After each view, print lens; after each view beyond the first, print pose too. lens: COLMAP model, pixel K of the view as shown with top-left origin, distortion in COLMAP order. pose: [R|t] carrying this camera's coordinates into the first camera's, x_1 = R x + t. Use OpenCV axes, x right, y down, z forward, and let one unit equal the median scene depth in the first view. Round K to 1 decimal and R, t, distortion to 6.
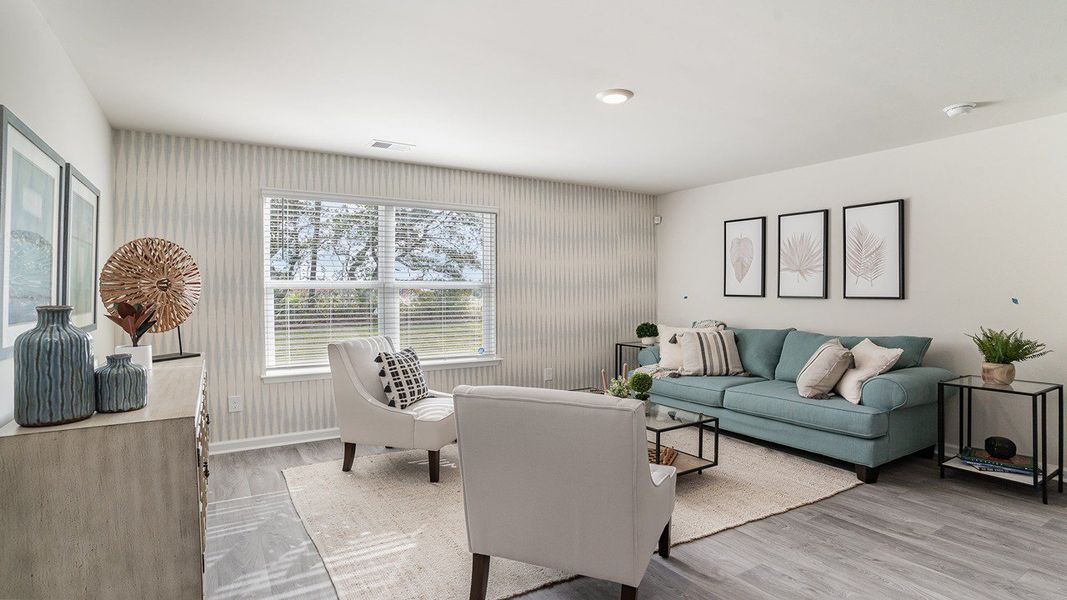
lens RADIAL K [[520.8, 0, 535.3], [0, 520.8, 303.6], [0, 0, 1]] dist [0.003949, 0.002300]
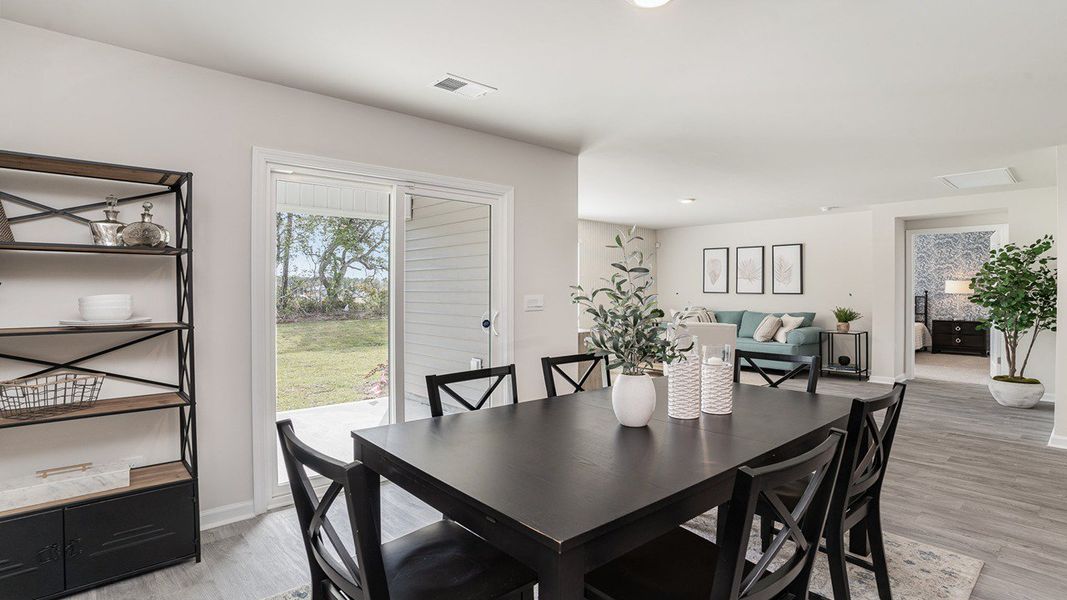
lens RADIAL K [[520.8, 0, 532.2], [0, 520.8, 295.8], [0, 0, 1]] dist [0.003949, 0.002300]
pose [[0.985808, 0.002556, 0.167860, -0.701495], [-0.000183, 0.999900, -0.014153, 0.028714], [-0.167879, 0.013921, 0.985709, -0.856632]]
